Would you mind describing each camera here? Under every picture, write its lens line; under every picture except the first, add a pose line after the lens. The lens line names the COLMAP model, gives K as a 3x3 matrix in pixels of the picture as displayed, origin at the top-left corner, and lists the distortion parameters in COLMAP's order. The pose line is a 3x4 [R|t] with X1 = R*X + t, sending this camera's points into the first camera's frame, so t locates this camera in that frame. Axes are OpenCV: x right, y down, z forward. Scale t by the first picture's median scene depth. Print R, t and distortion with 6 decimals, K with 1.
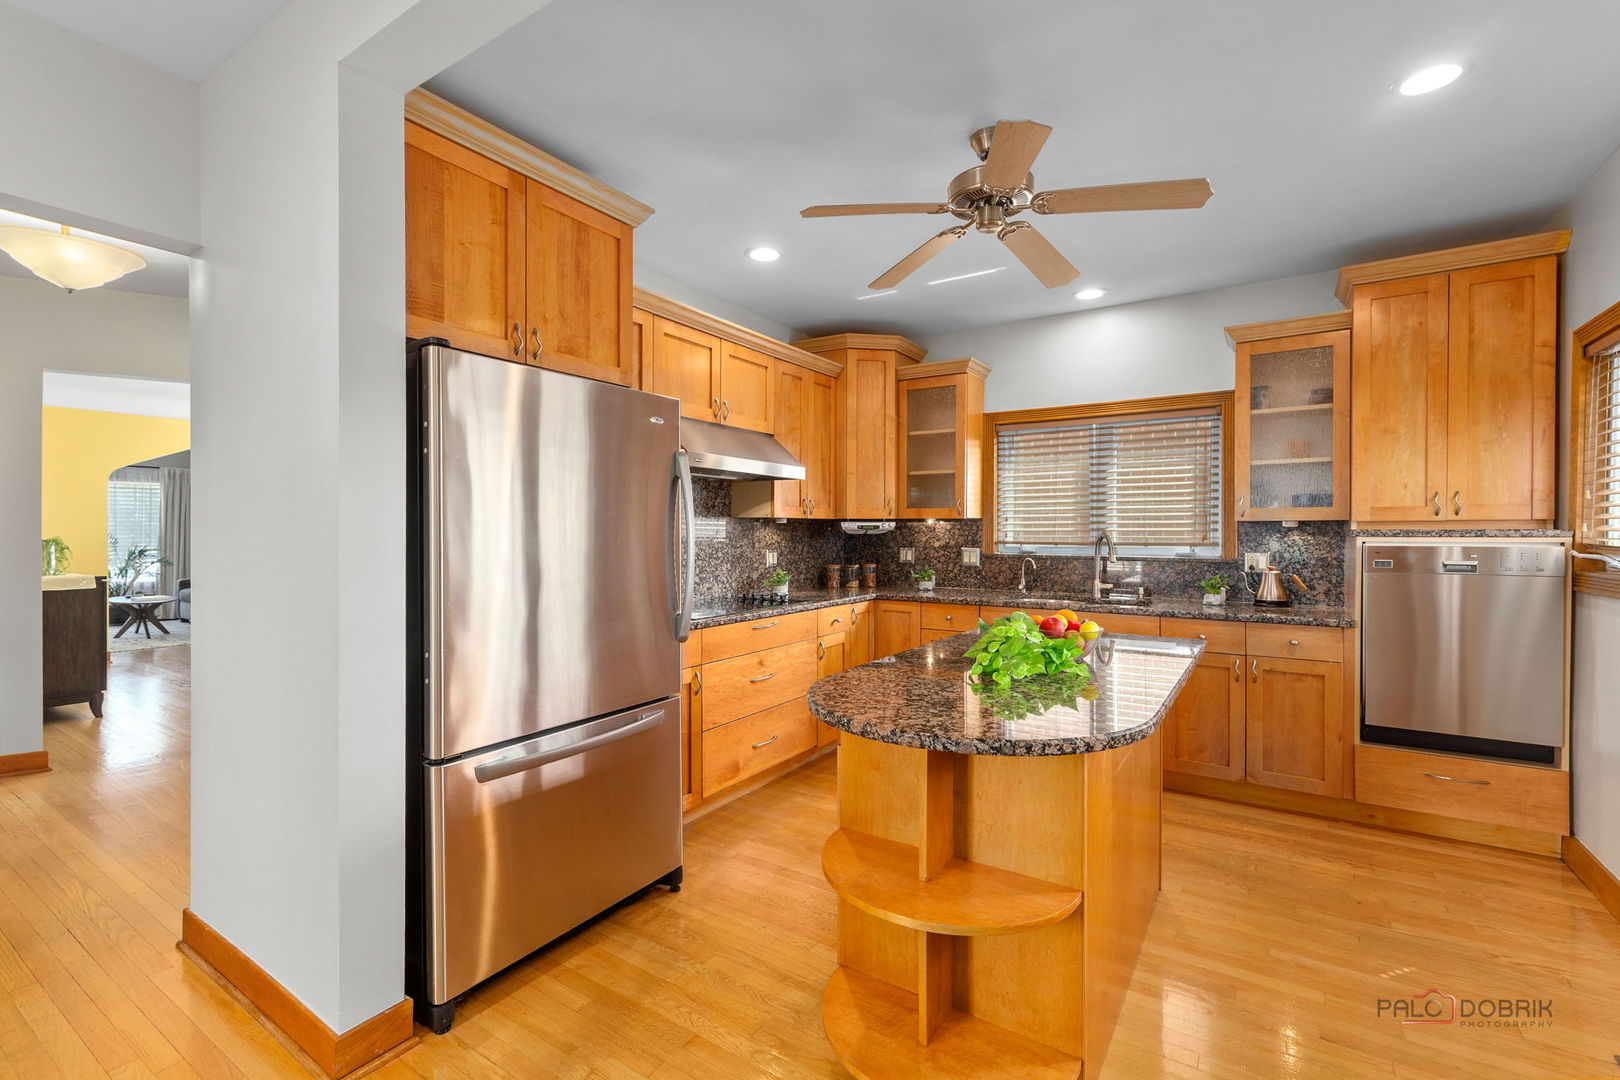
lens RADIAL K [[704.4, 0, 809.3], [0, 704.4, 535.5], [0, 0, 1]] dist [0.002967, 0.000024]
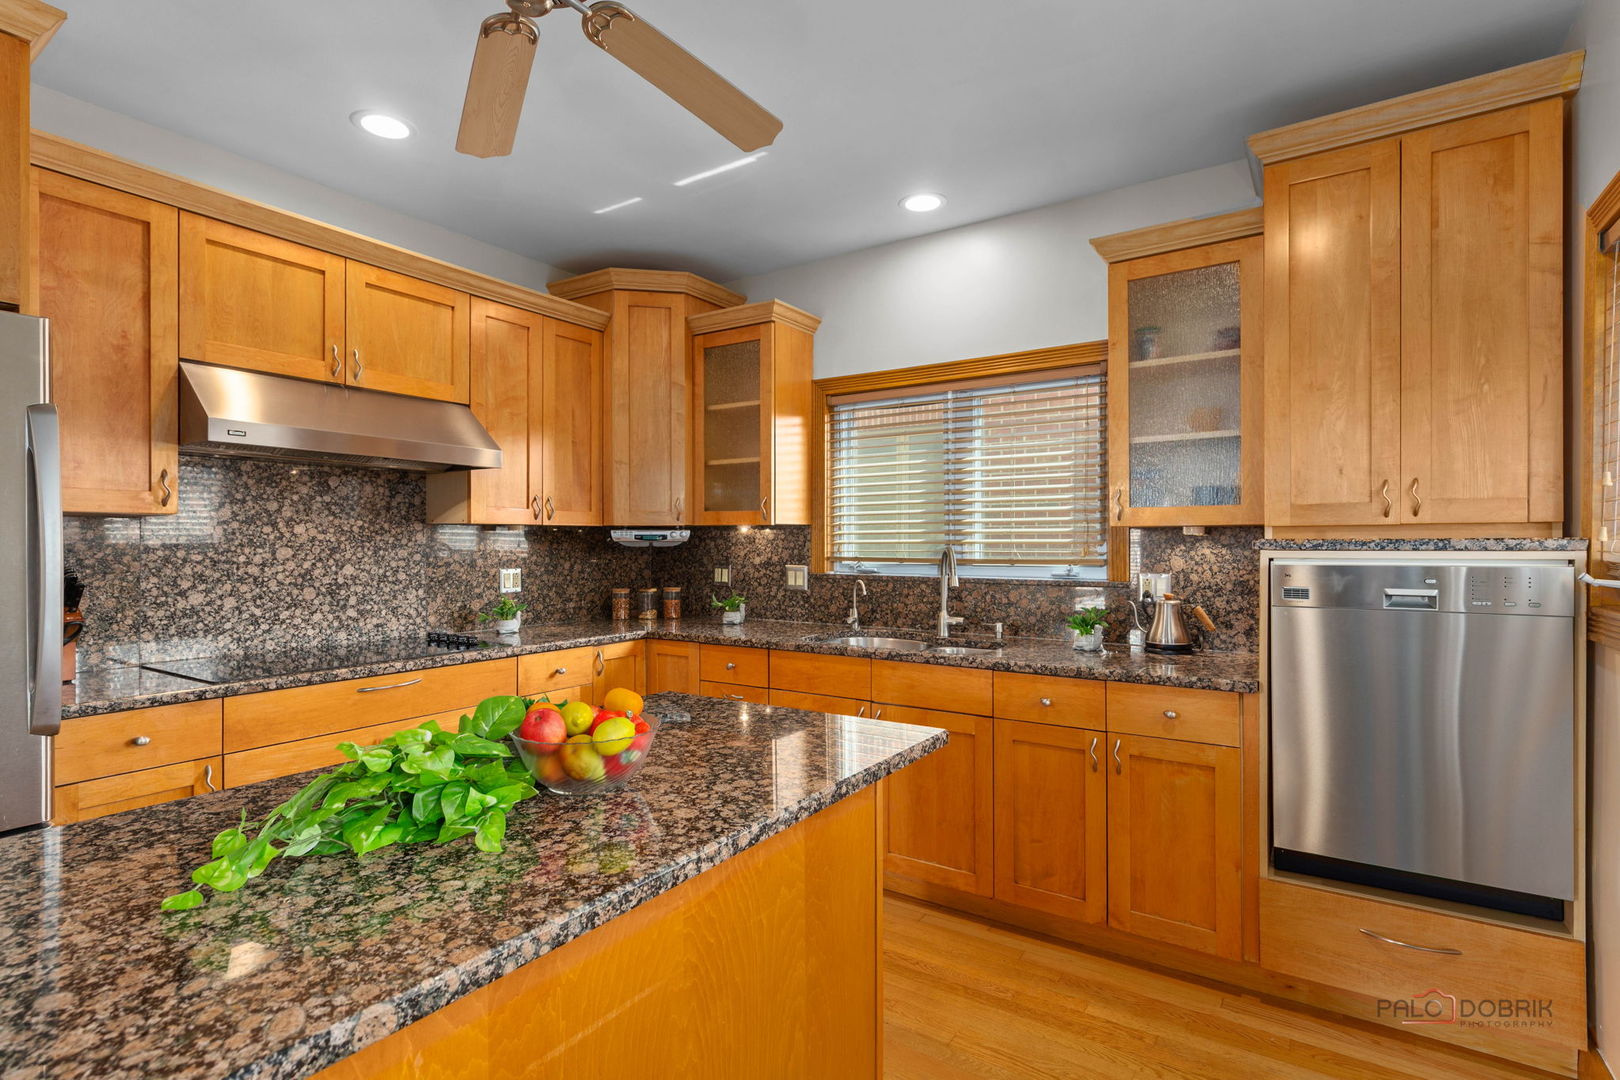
lens RADIAL K [[772.2, 0, 819.4], [0, 772.2, 541.1], [0, 0, 1]] dist [0.002226, 0.000458]
pose [[0.999996, -0.001952, -0.002032, 0.322017], [0.001935, 0.999964, -0.008250, -0.001324], [0.002048, 0.008246, 0.999964, 0.255763]]
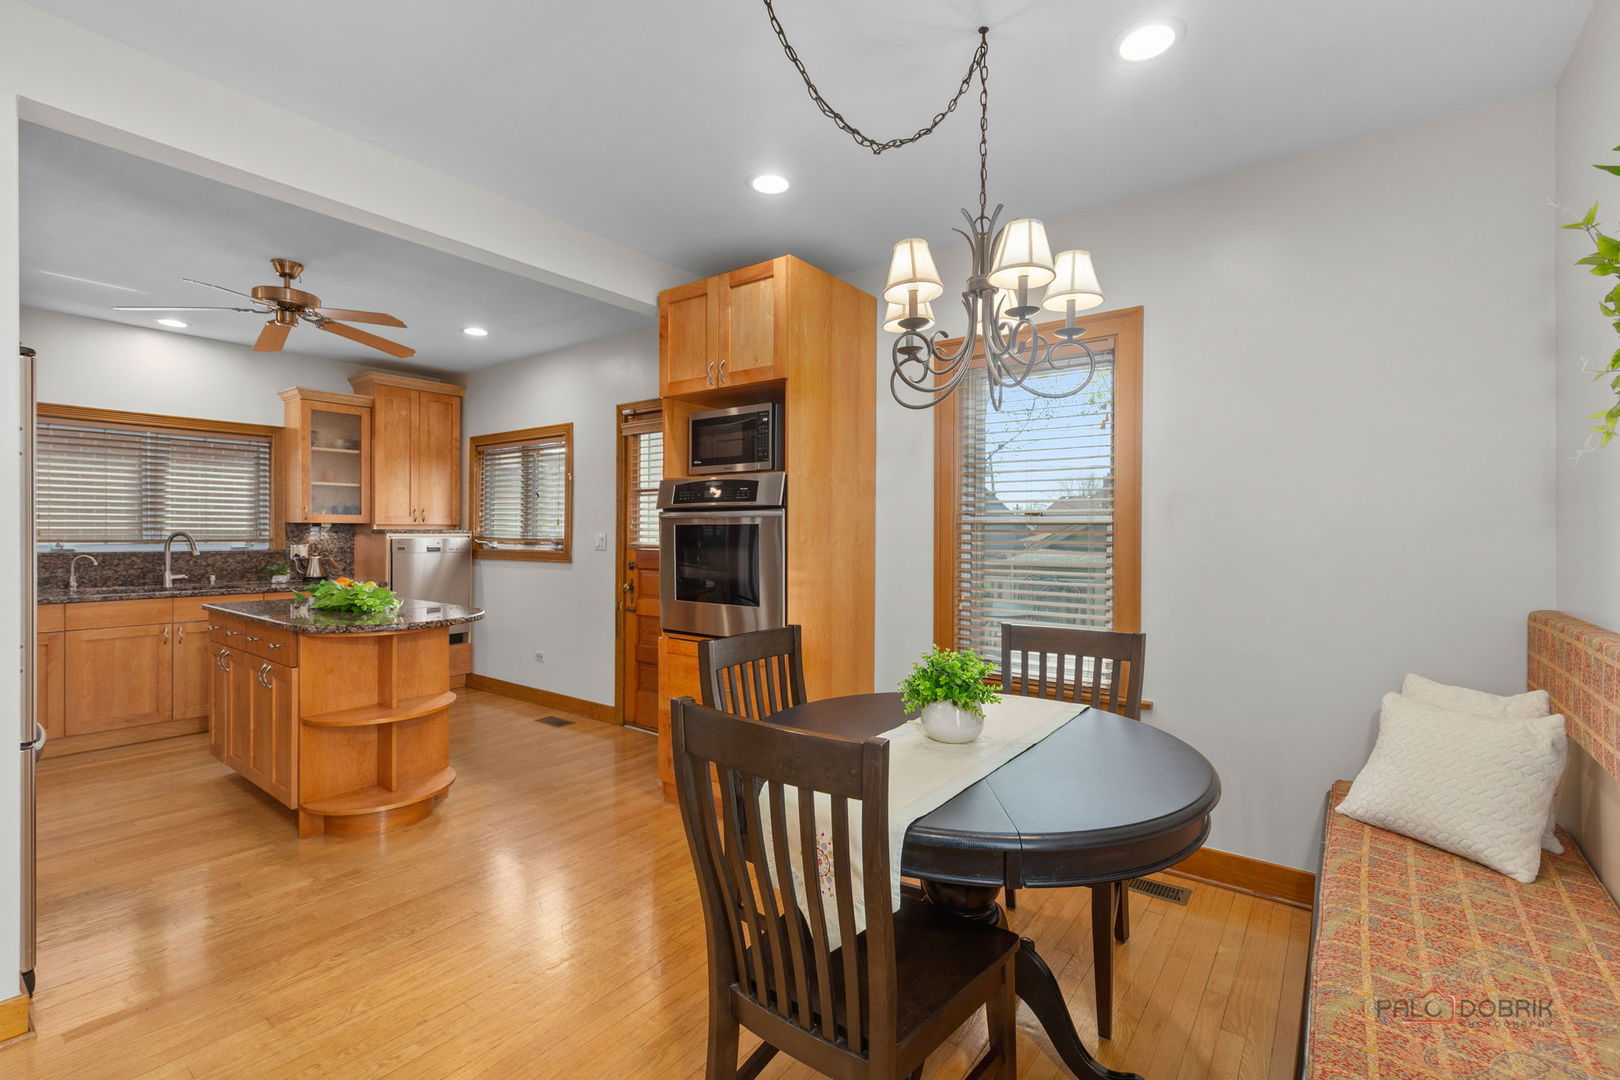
lens RADIAL K [[704.4, 0, 809.3], [0, 704.4, 535.5], [0, 0, 1]] dist [0.002967, 0.000024]
pose [[0.070976, -0.005117, 0.997465, -0.739656], [0.001006, 0.999987, 0.005058, -0.000641], [-0.997478, 0.000644, 0.070980, -0.130990]]
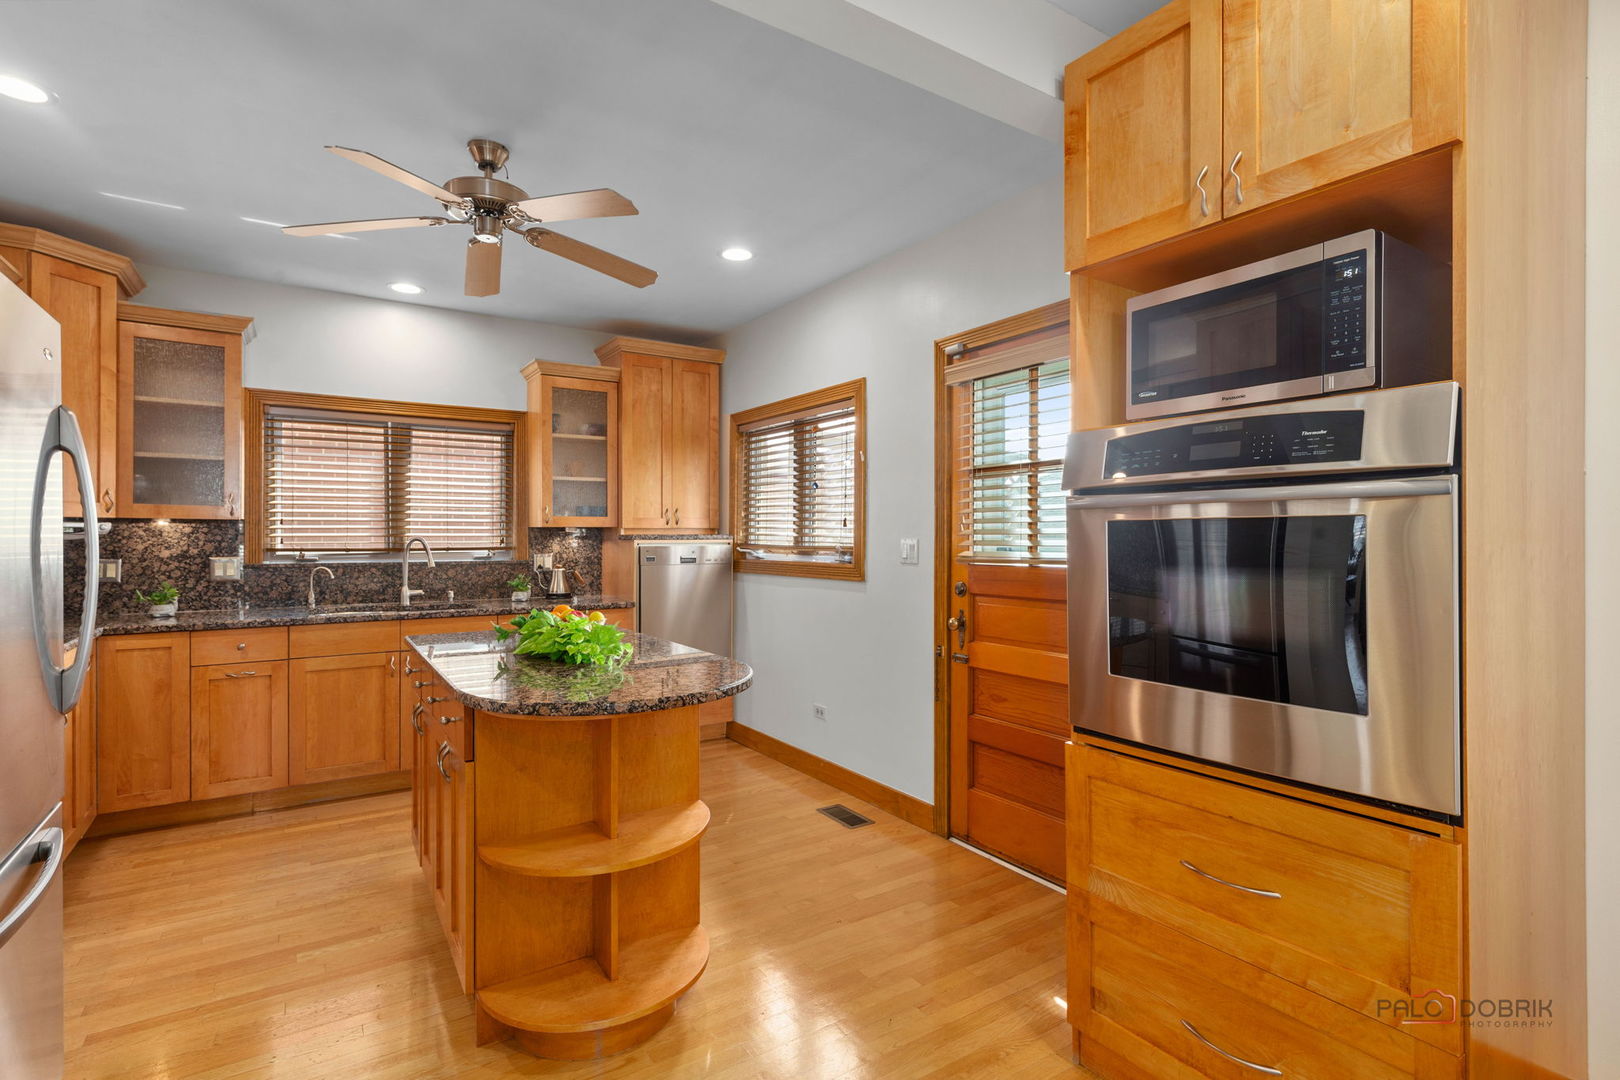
lens RADIAL K [[772.2, 0, 819.4], [0, 772.2, 541.1], [0, 0, 1]] dist [0.002226, 0.000458]
pose [[0.394924, -0.006365, 0.918692, -0.376259], [0.005937, 0.999973, 0.004376, -0.000230], [-0.918694, 0.003727, 0.394951, 0.076120]]
